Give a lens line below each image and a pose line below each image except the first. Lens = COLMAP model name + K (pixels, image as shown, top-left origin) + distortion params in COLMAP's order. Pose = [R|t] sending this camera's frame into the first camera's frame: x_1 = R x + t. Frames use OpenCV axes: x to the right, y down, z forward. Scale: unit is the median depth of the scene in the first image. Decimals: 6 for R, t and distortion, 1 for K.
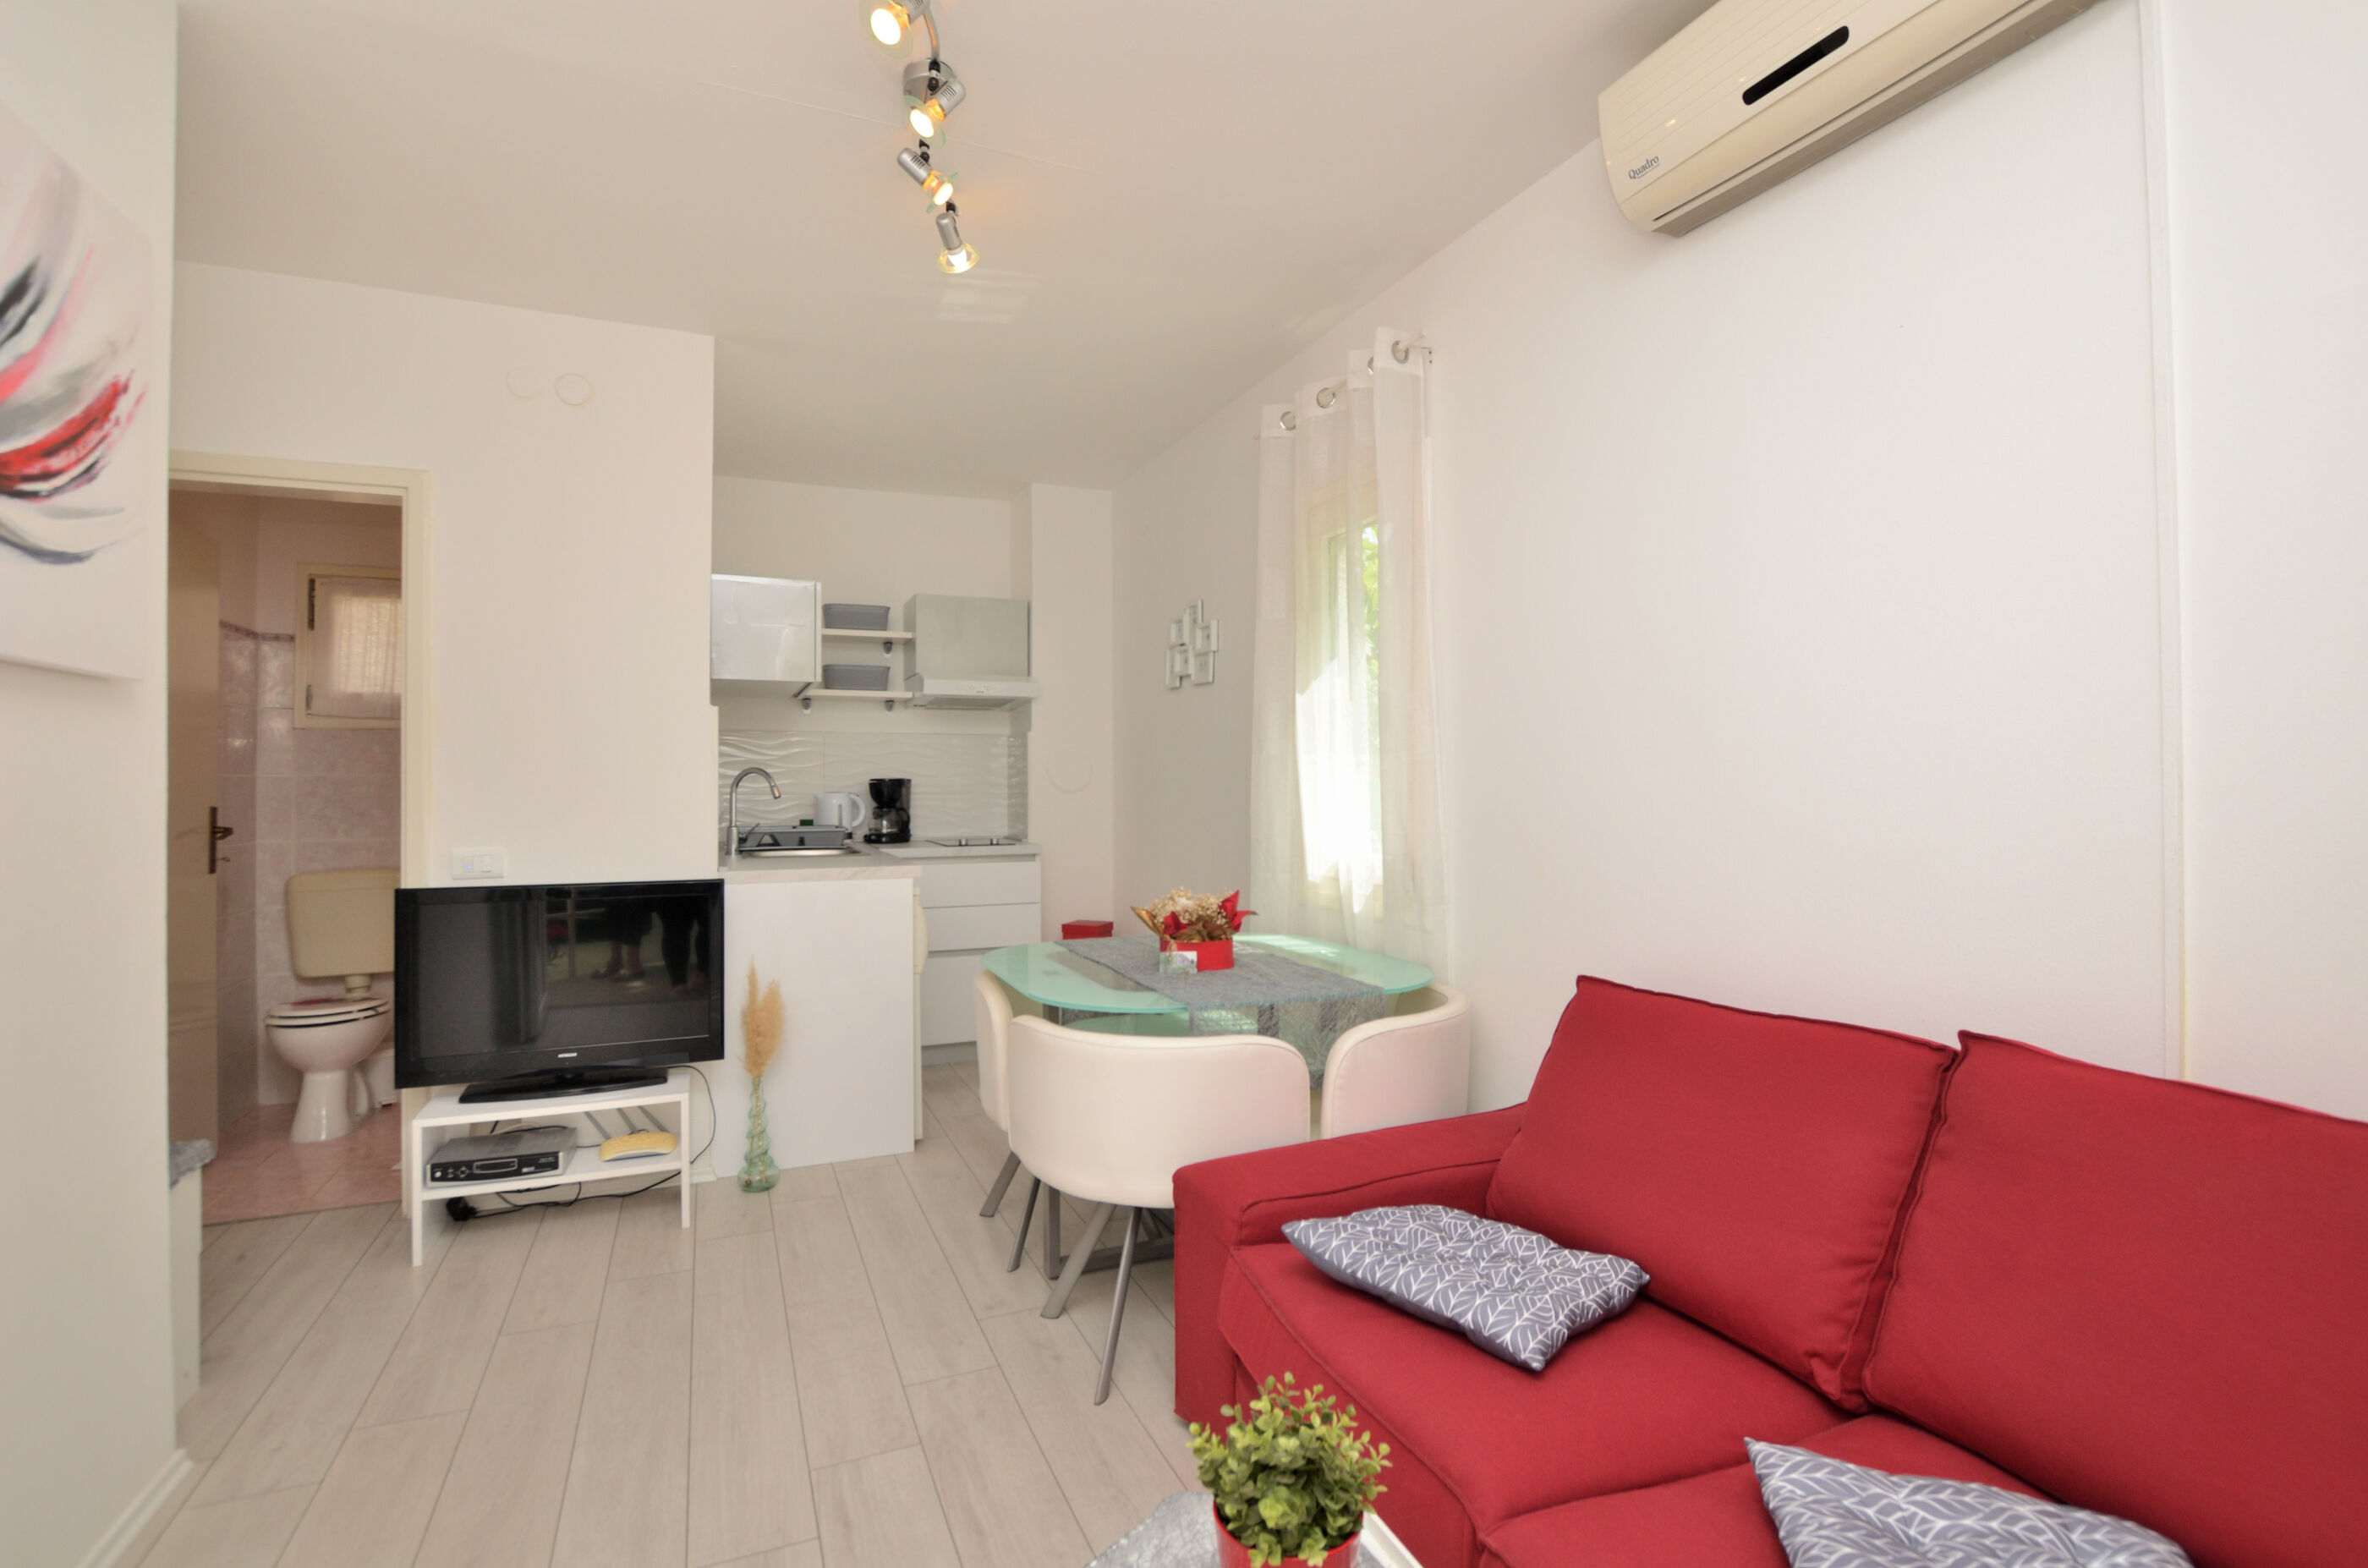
lens RADIAL K [[1091.3, 0, 1198.1], [0, 1091.3, 783.3], [0, 0, 1]] dist [-0.026976, 0.000390]
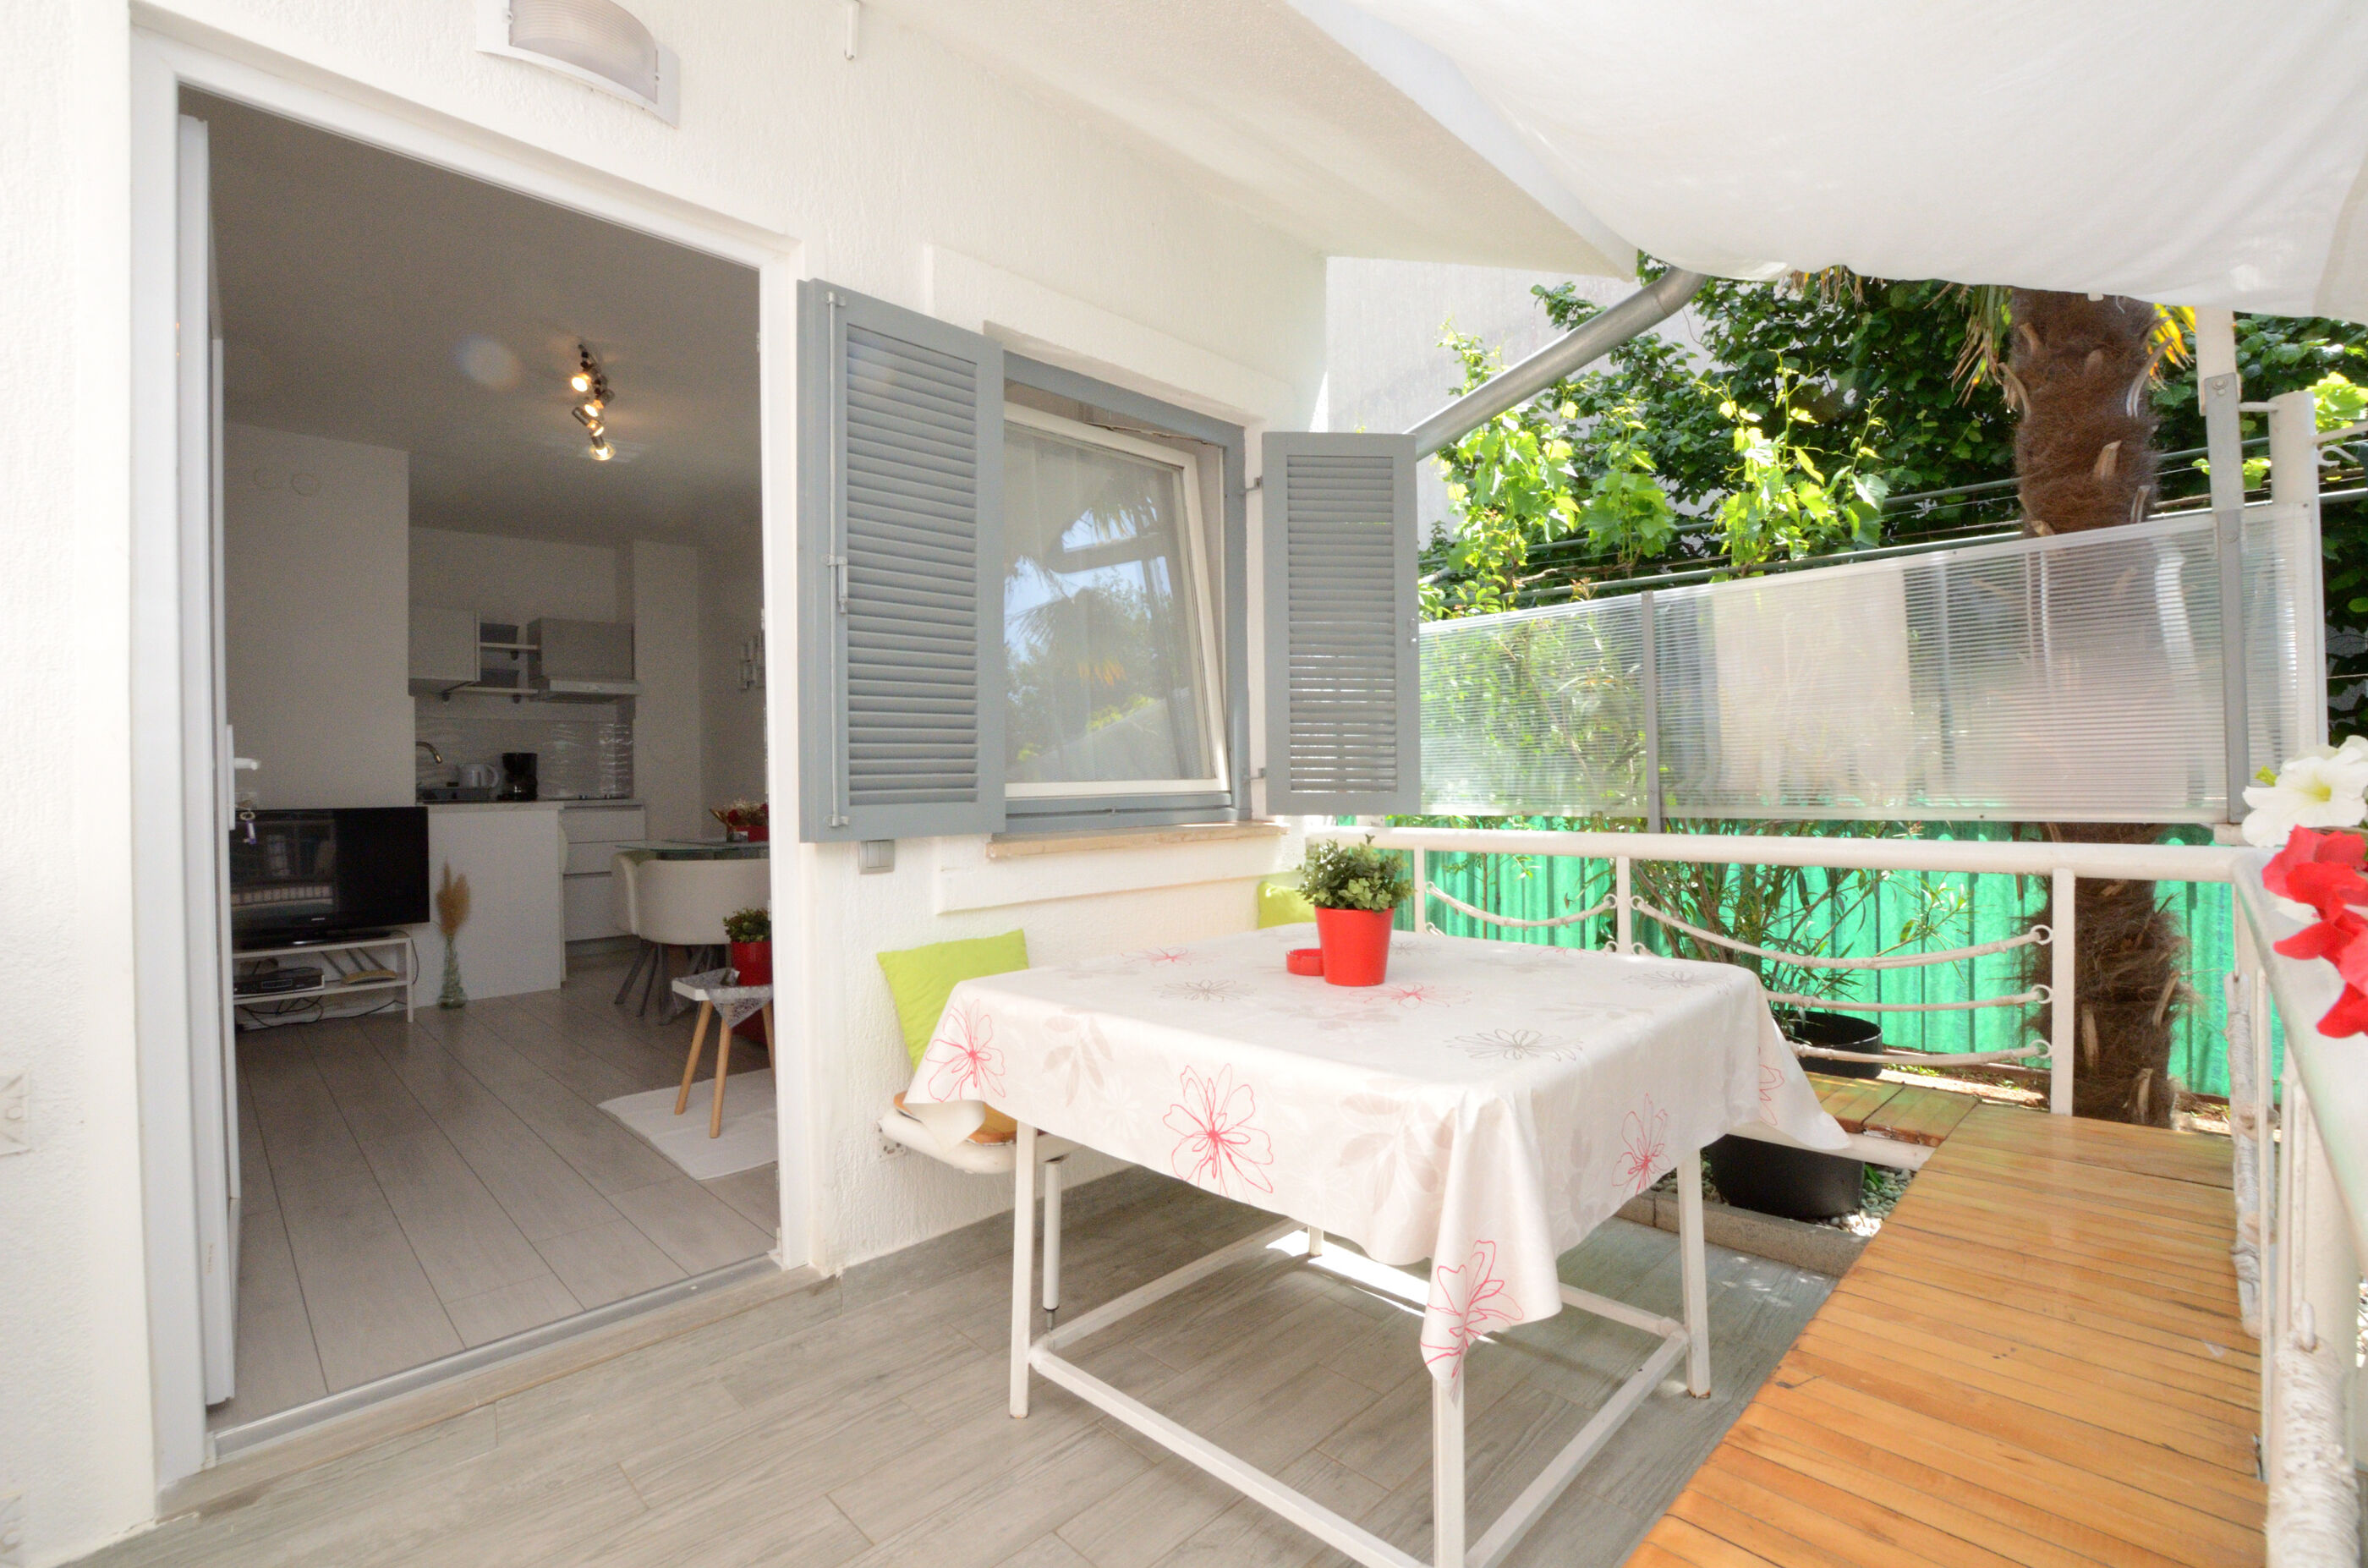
lens RADIAL K [[1041.7, 0, 1196.7], [0, 1041.7, 780.6], [0, 0, 1]] dist [-0.035235, 0.005590]
pose [[0.934850, -0.016074, 0.354680, 0.082788], [0.018183, 0.999831, -0.002614, 0.082820], [-0.354578, 0.008892, 0.934984, -0.836241]]
